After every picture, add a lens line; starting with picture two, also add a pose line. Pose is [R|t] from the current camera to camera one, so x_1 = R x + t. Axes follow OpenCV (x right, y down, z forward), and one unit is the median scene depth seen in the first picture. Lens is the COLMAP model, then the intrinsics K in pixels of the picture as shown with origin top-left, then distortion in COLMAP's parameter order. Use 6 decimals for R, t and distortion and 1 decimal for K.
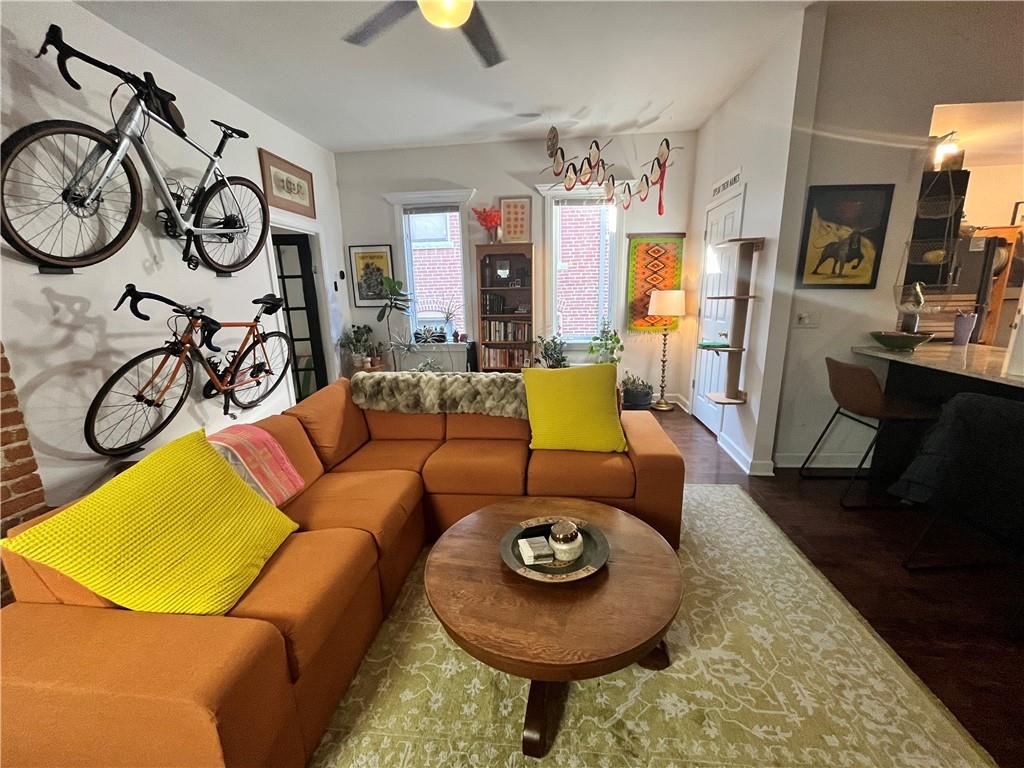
lens RADIAL K [[411.0, 0, 509.4], [0, 411.0, 383.5], [0, 0, 1]] dist [-0.002152, -0.000096]
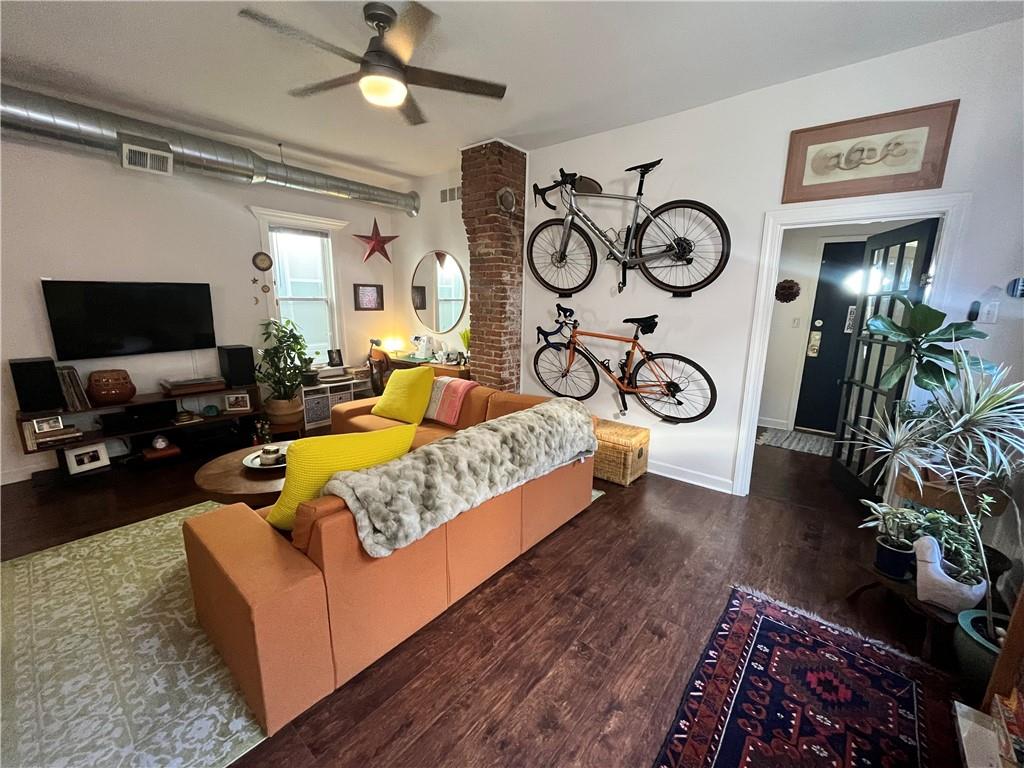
lens RADIAL K [[411.0, 0, 509.4], [0, 411.0, 383.5], [0, 0, 1]] dist [-0.002152, -0.000096]
pose [[-0.555038, 0.184672, -0.811066, 0.503751], [-0.188030, 0.921953, 0.338595, -0.368168], [0.810294, 0.340439, -0.476995, 1.366071]]
